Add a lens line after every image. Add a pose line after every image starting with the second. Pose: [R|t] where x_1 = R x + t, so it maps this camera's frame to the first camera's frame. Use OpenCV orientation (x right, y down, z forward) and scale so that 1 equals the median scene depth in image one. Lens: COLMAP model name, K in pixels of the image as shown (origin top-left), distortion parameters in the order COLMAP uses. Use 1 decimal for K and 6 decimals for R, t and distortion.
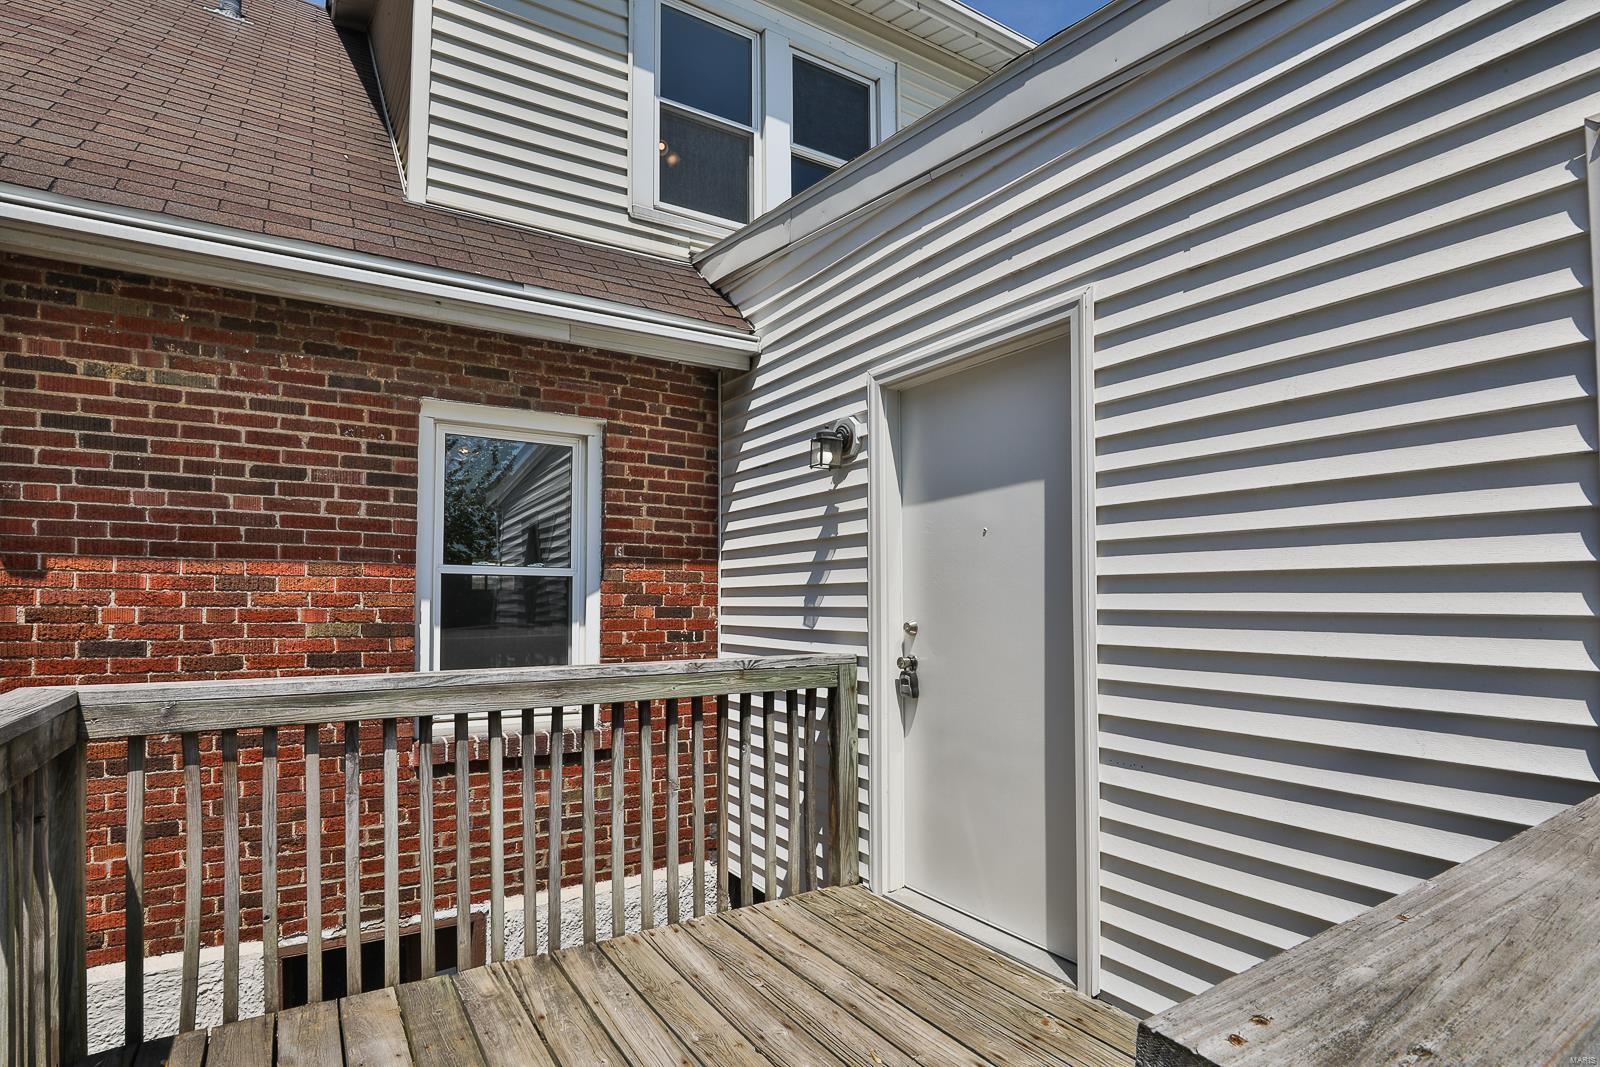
lens RADIAL K [[807.5, 0, 800.9], [0, 807.5, 534.9], [0, 0, 1]] dist [-0.010605, -0.000011]
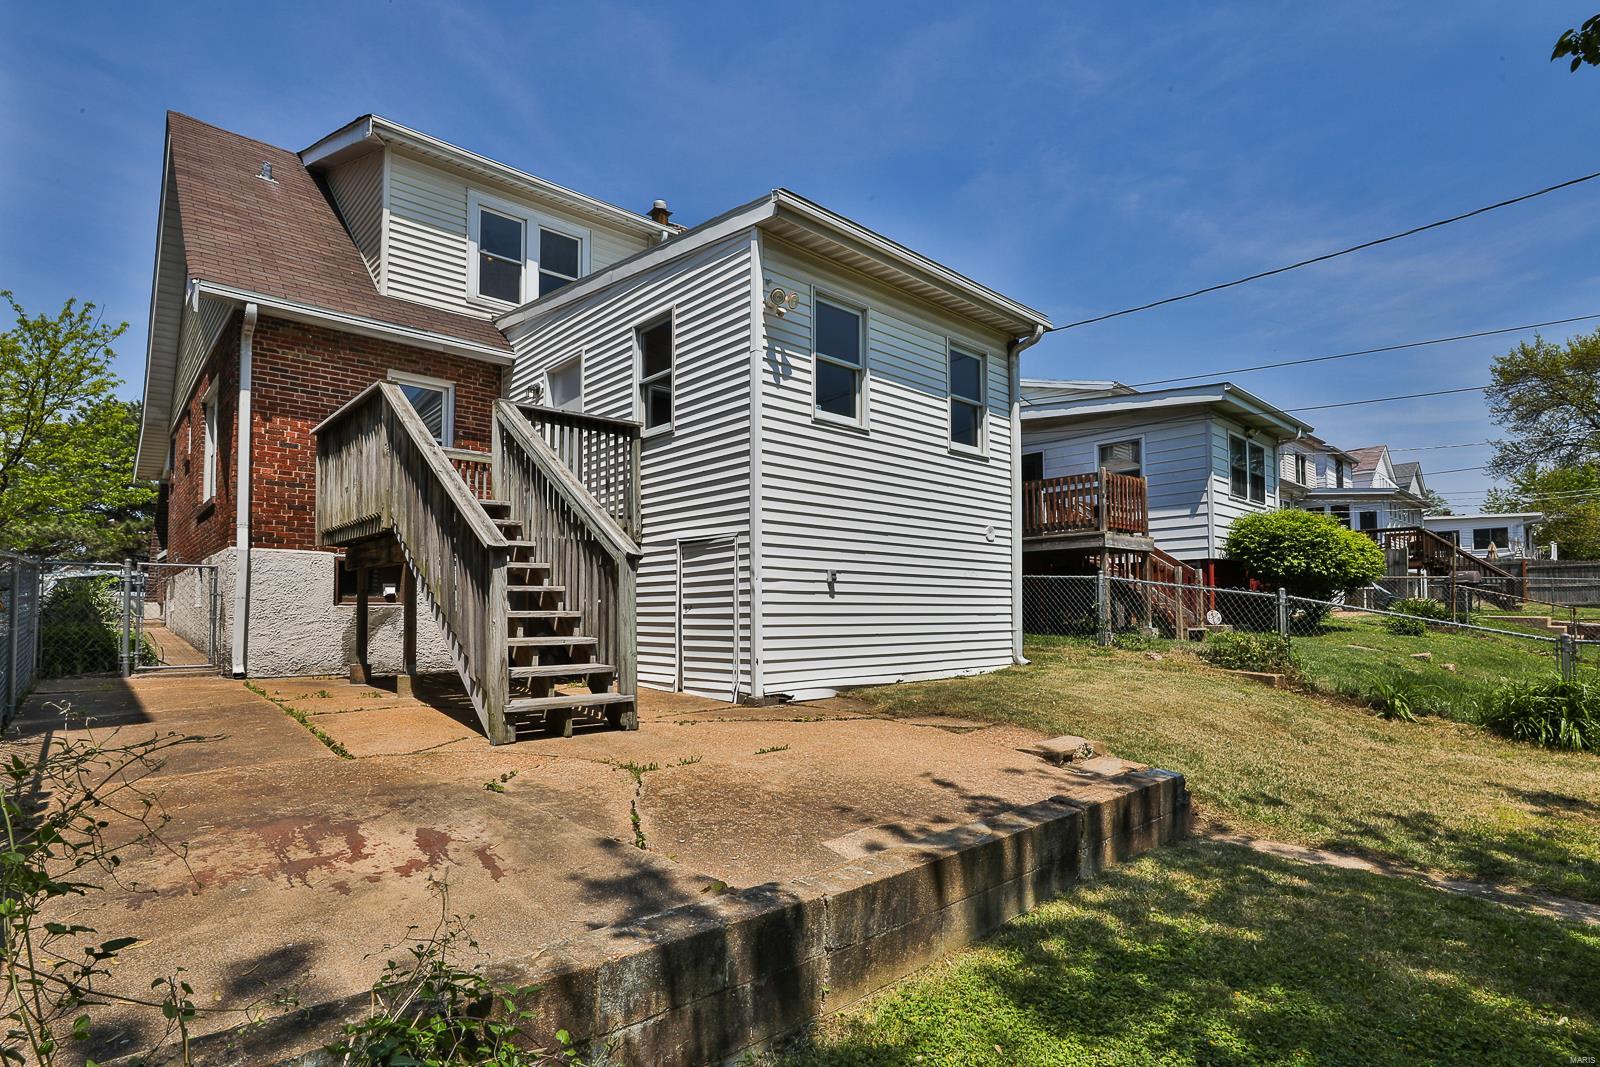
lens RADIAL K [[807.5, 0, 762.2], [0, 807.5, 593.9], [0, 0, 1]] dist [-0.010605, -0.000011]
pose [[0.991405, 0.017876, 0.129600, 0.449885], [-0.024537, 0.998448, 0.049987, 0.419236], [-0.128506, -0.052738, 0.990306, -1.893274]]
